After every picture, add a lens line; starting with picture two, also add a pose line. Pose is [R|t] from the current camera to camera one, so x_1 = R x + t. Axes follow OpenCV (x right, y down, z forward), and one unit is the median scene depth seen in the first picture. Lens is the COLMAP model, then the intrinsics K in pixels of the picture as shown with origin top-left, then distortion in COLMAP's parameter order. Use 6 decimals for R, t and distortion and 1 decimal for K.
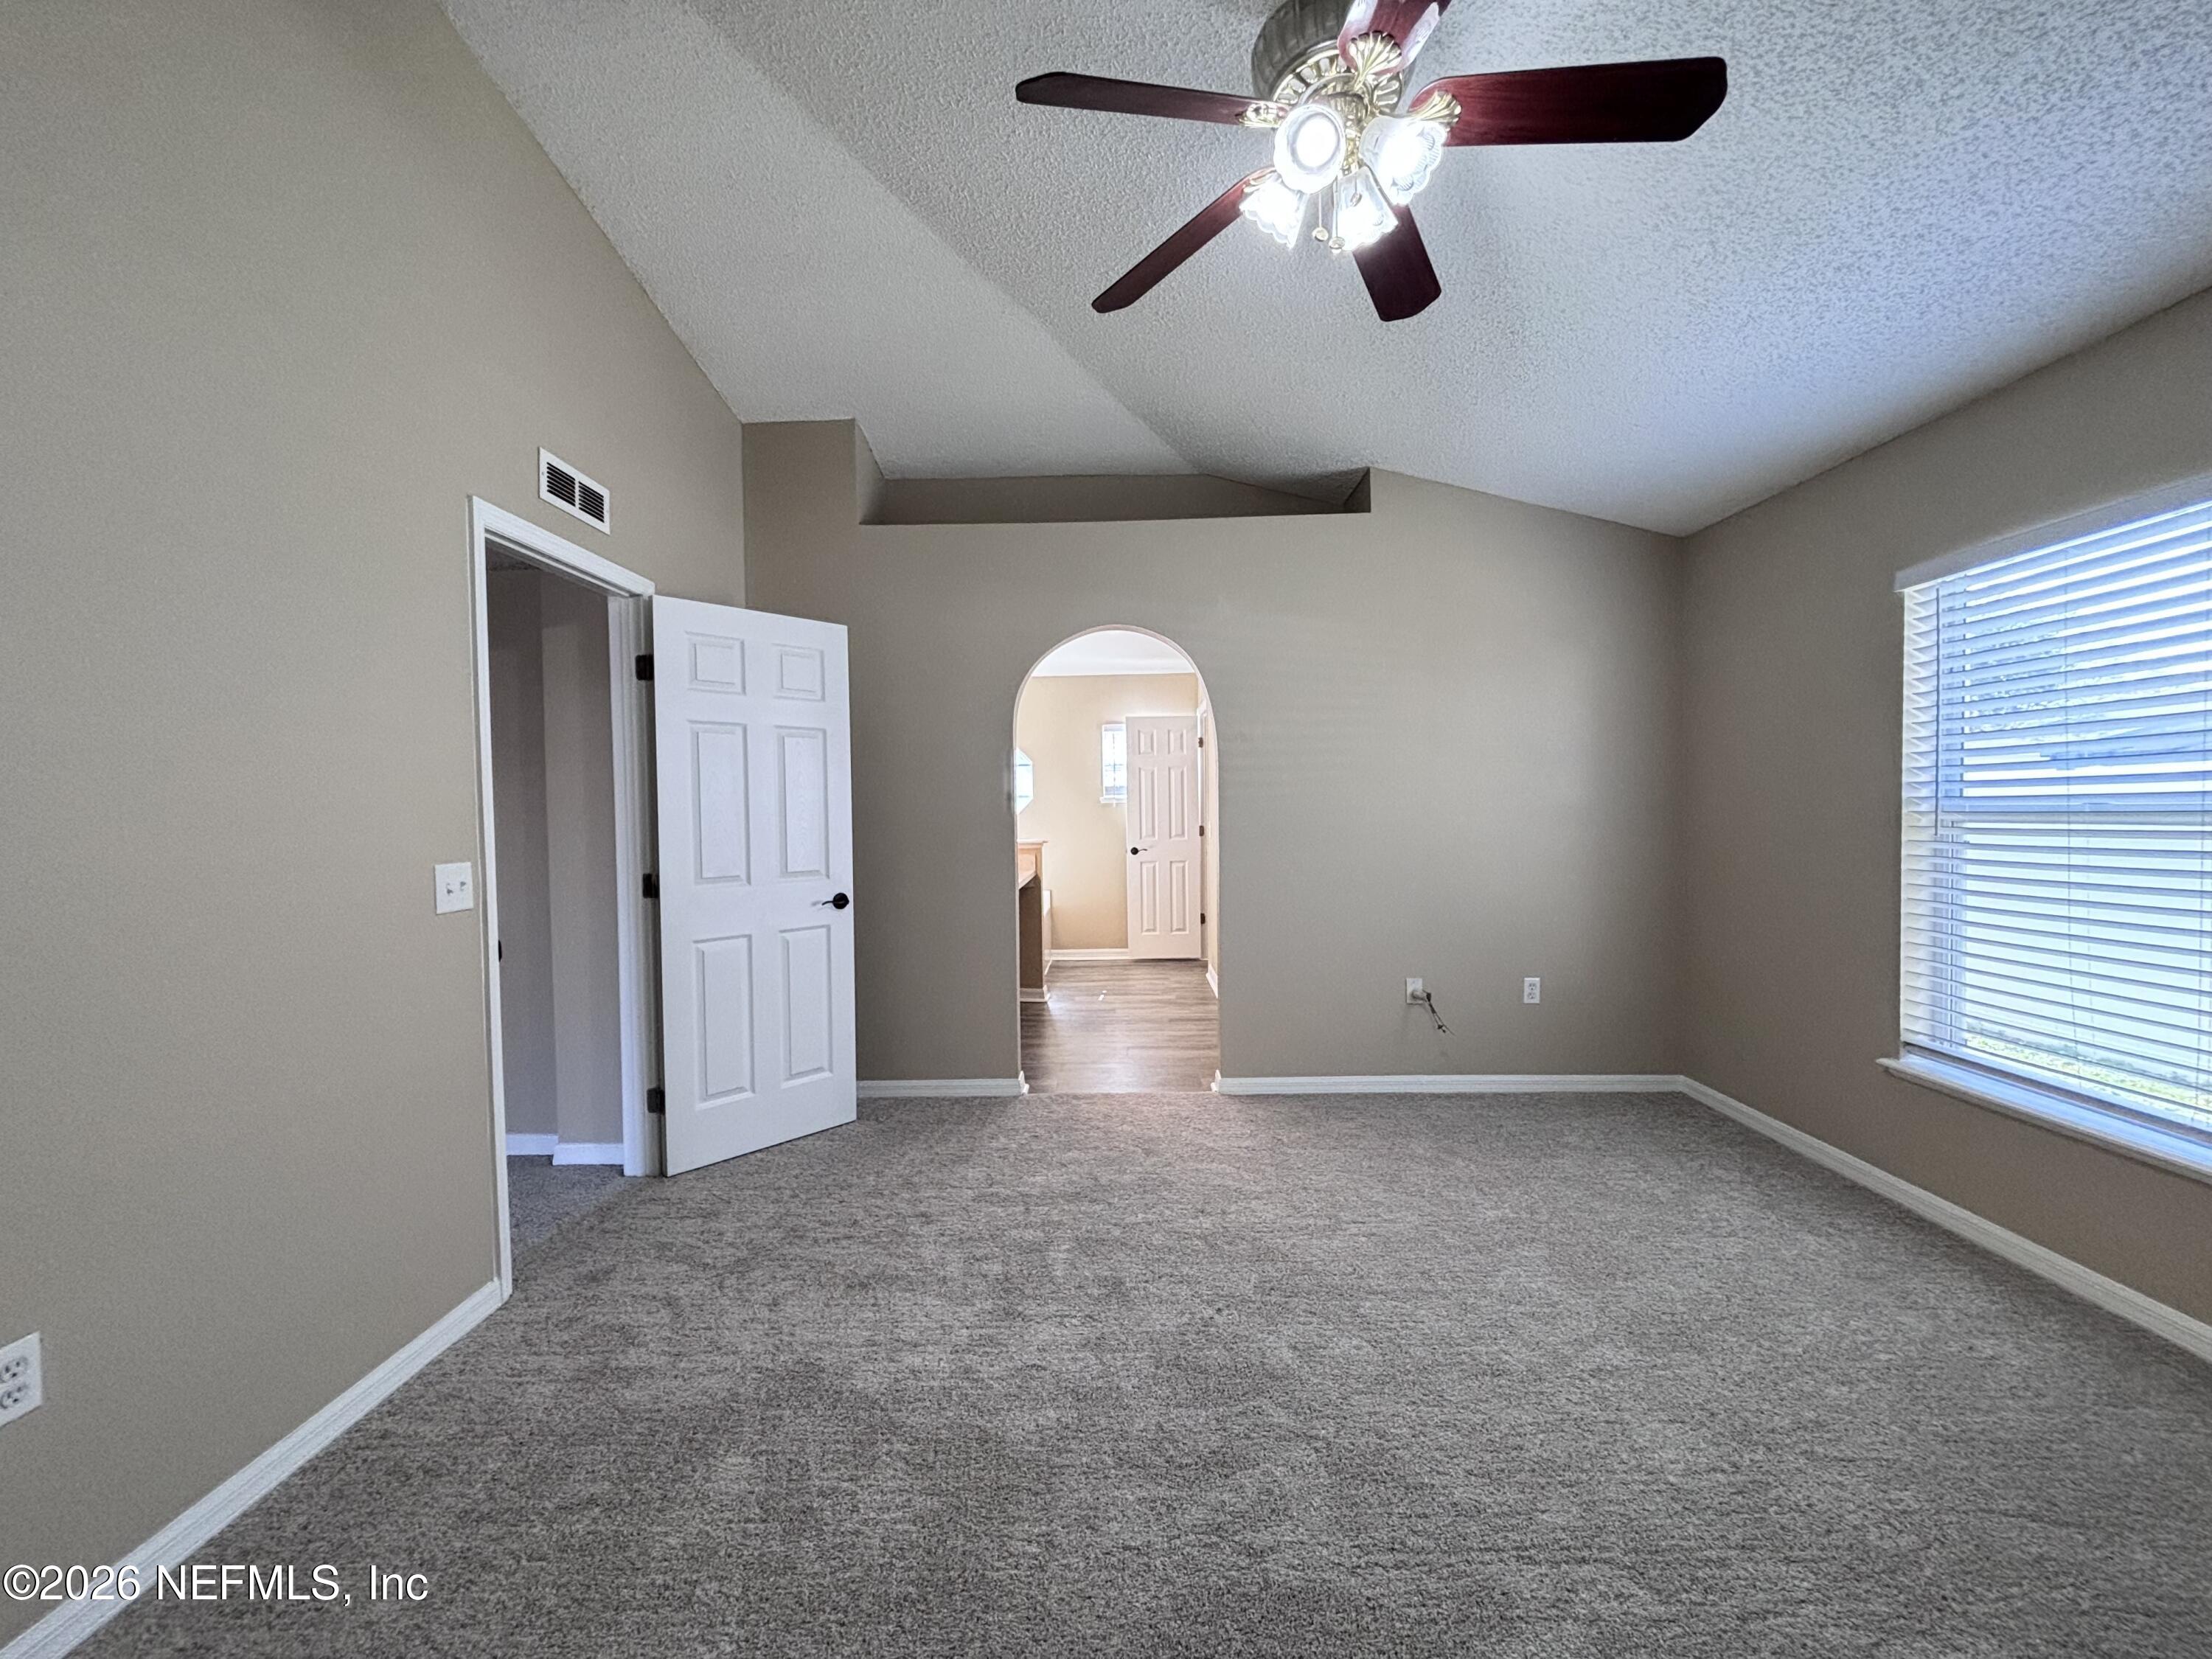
lens RADIAL K [[895.8, 0, 1097.5], [0, 895.8, 823.7], [0, 0, 1]] dist [0.026207, -0.001020]
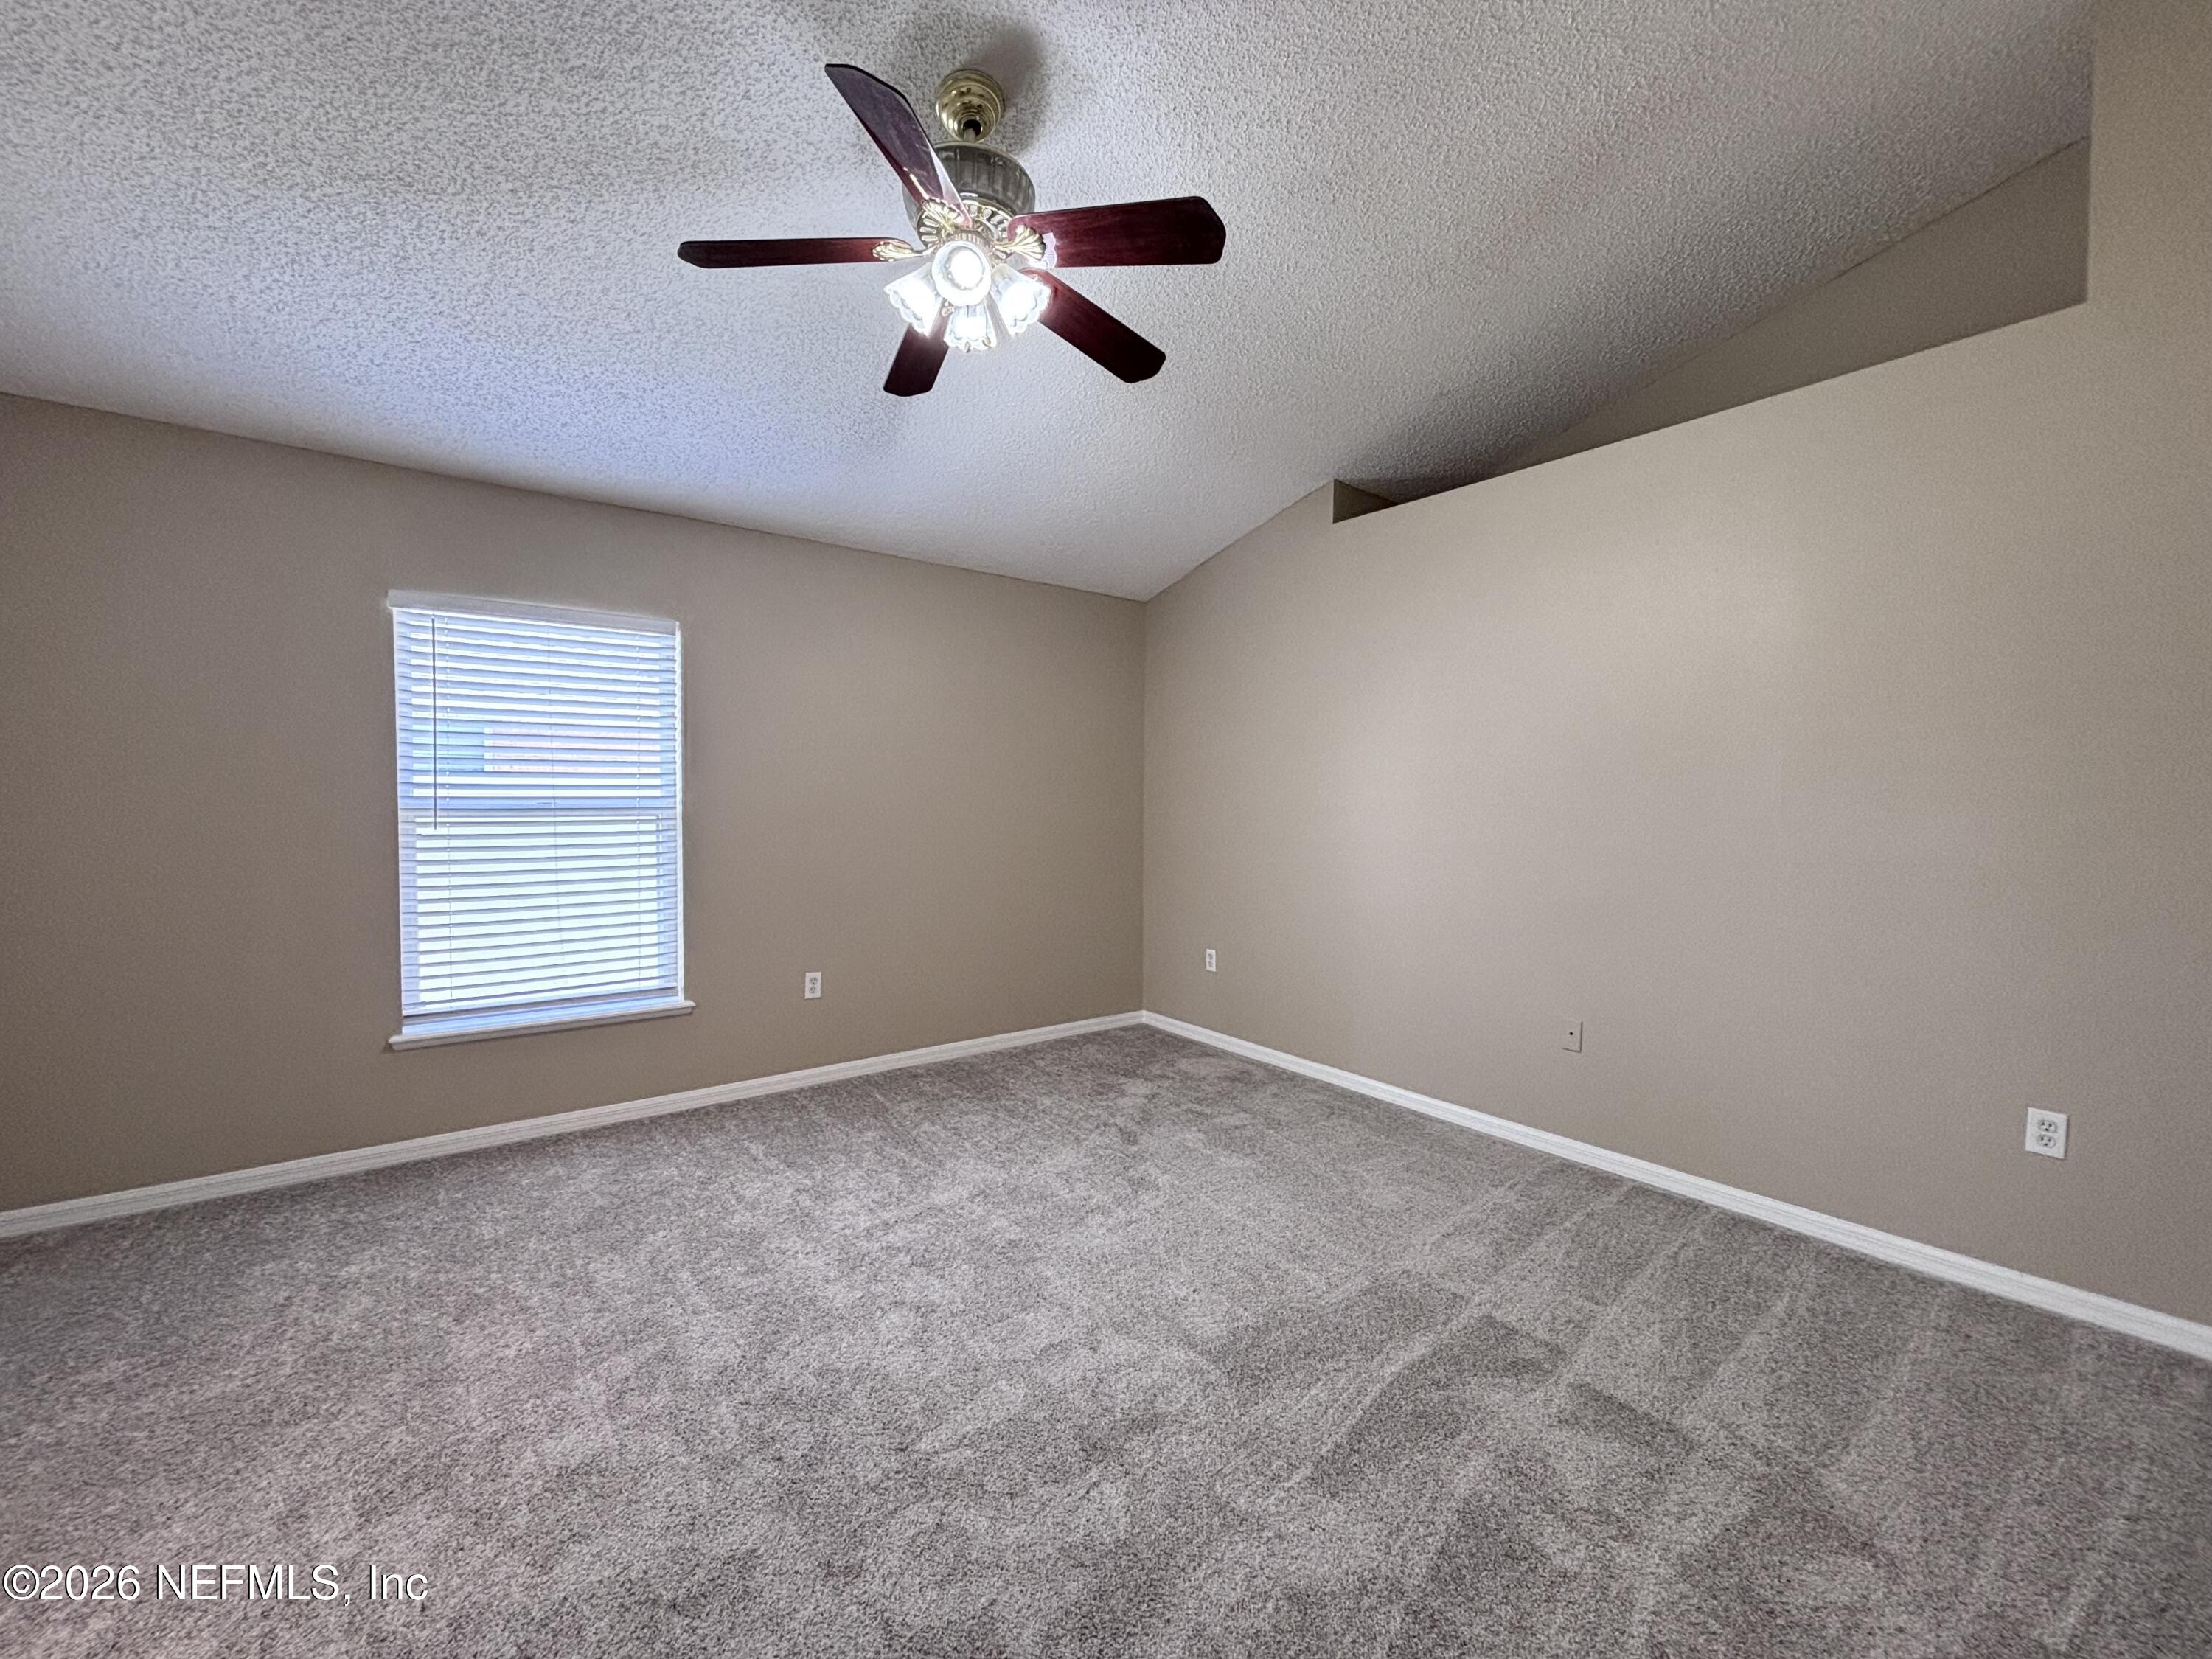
lens RADIAL K [[895.8, 0, 1097.9], [0, 895.8, 814.5], [0, 0, 1]] dist [0.026207, -0.001020]
pose [[-0.596922, -0.000294, 0.802300, -0.402683], [0.016424, 0.999786, 0.012586, -0.004665], [-0.802131, 0.020690, -0.596789, 0.777080]]
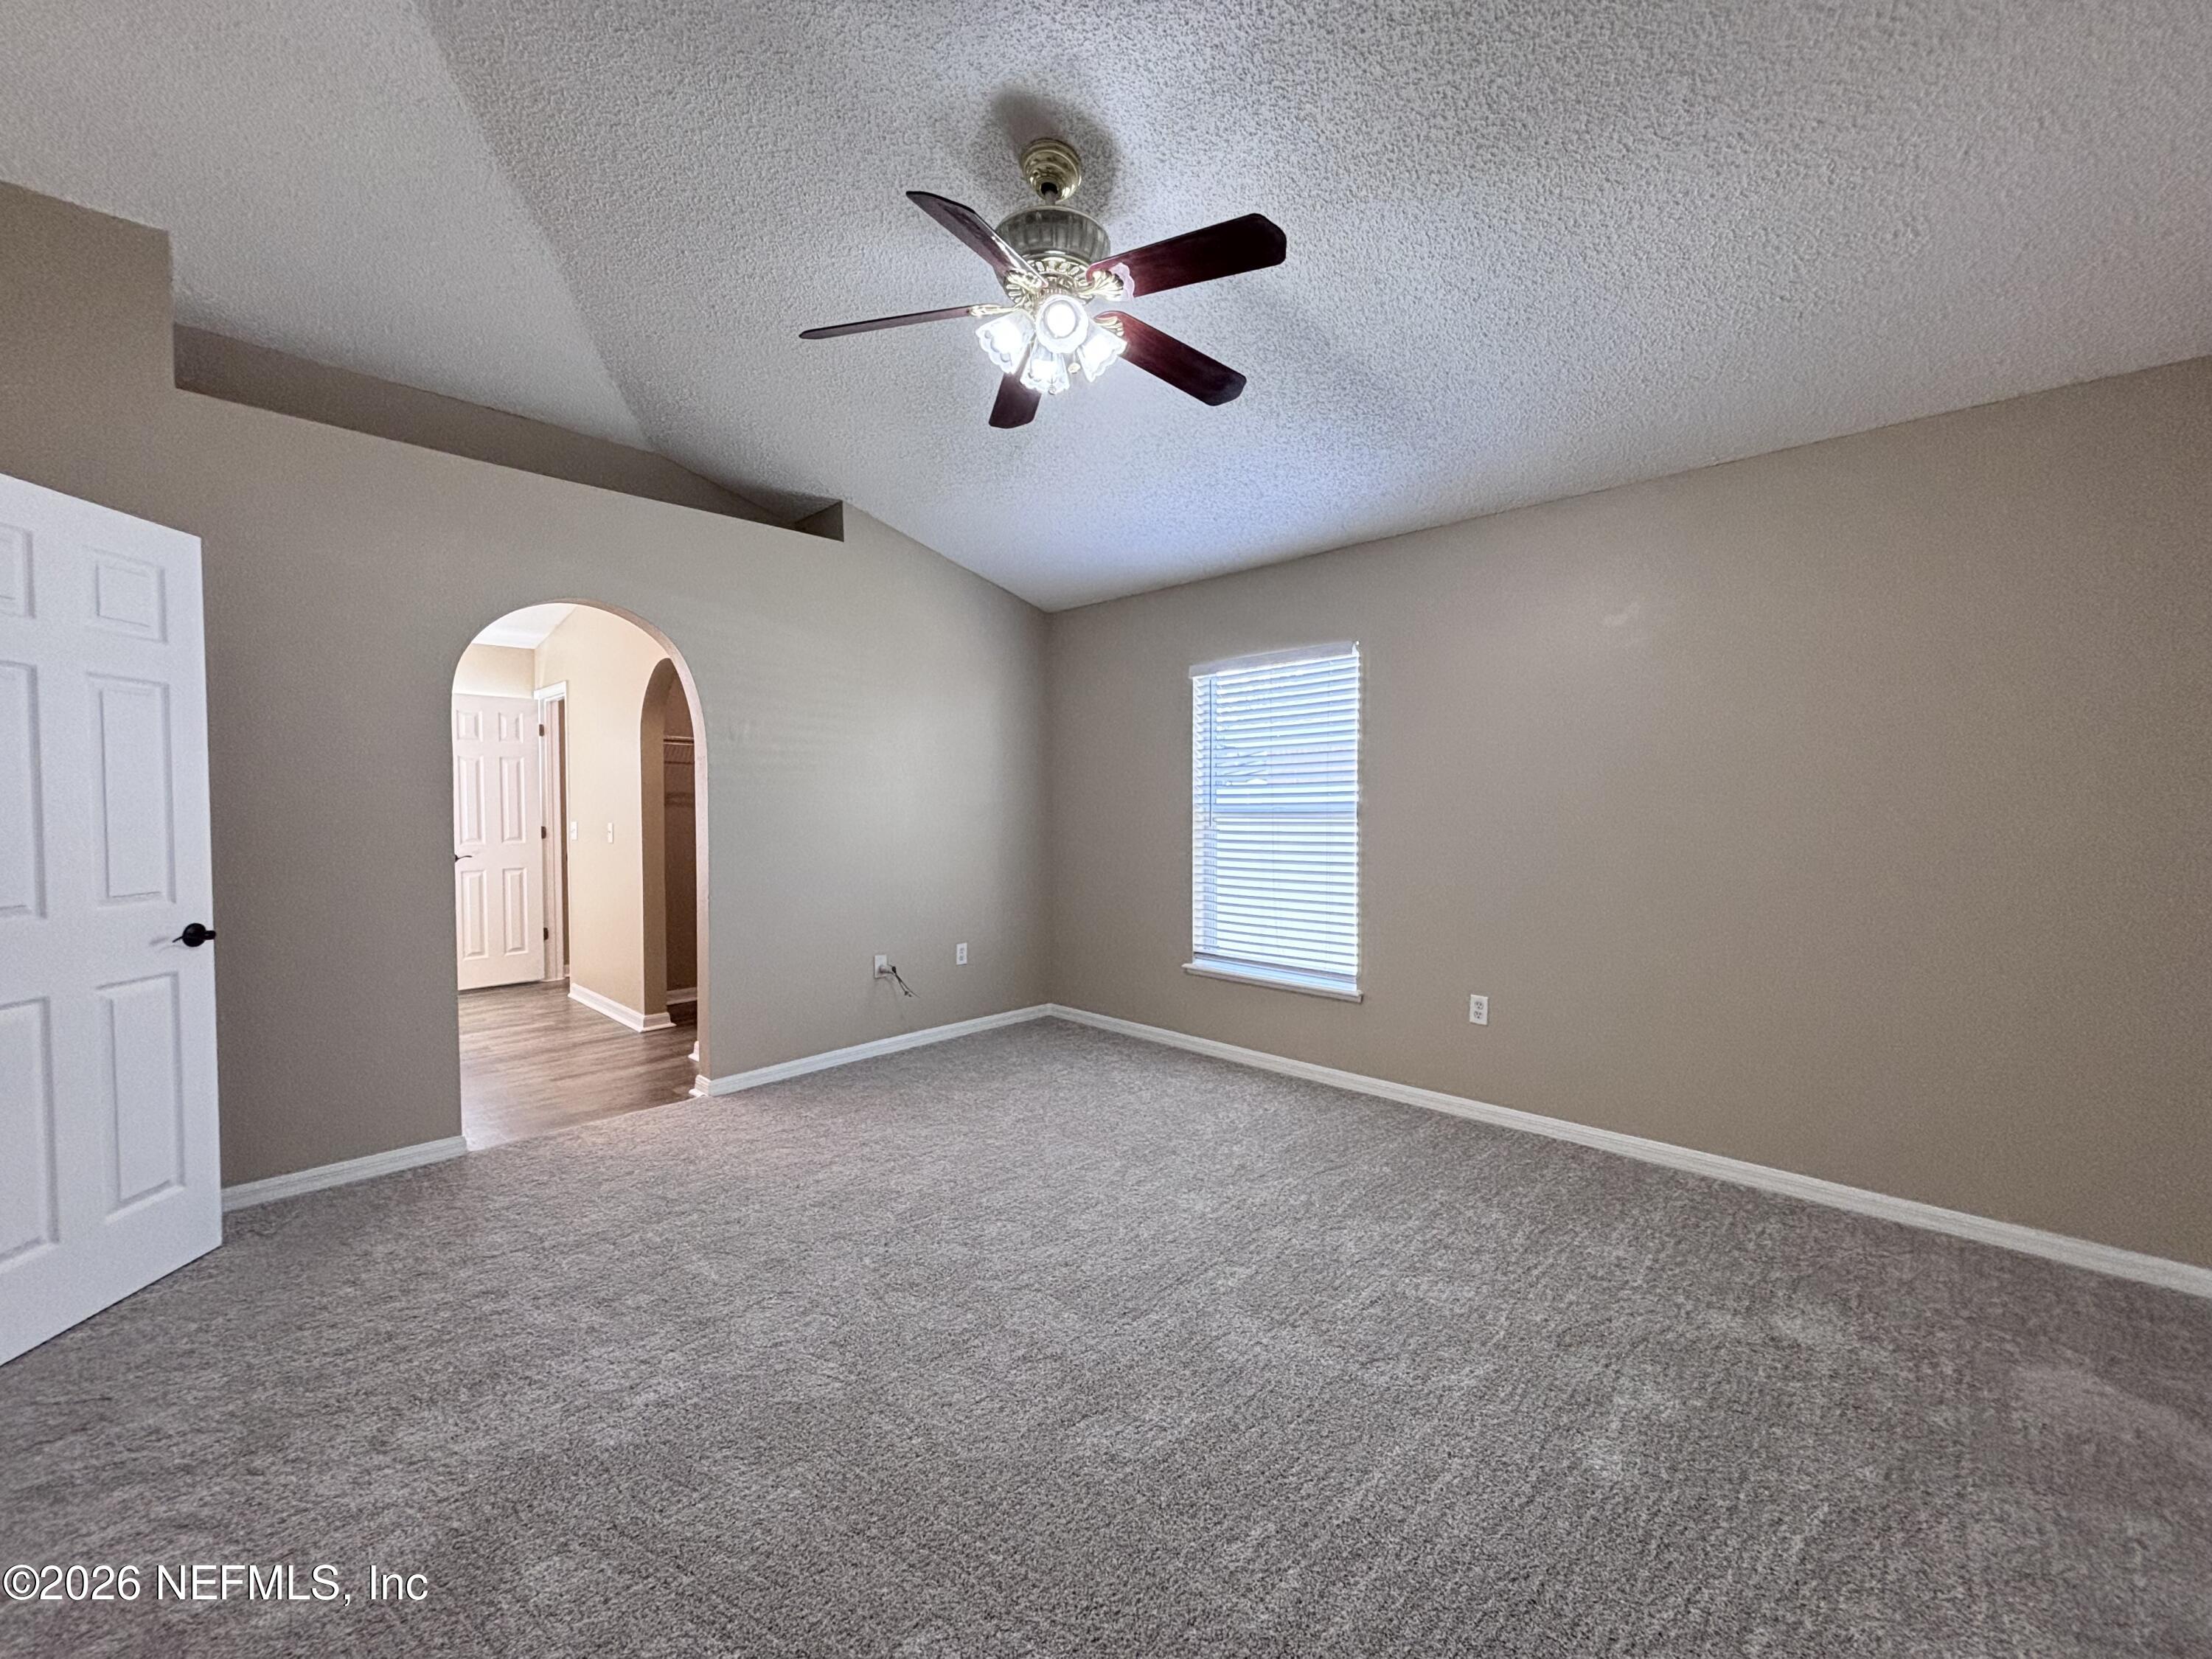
lens RADIAL K [[895.8, 0, 1088.2], [0, 895.8, 817.1], [0, 0, 1]] dist [0.026207, -0.001020]
pose [[0.694574, 0.000258, 0.719421, -0.324847], [0.006037, 0.999963, -0.006188, 0.004239], [-0.719396, 0.008641, 0.694547, 0.013003]]
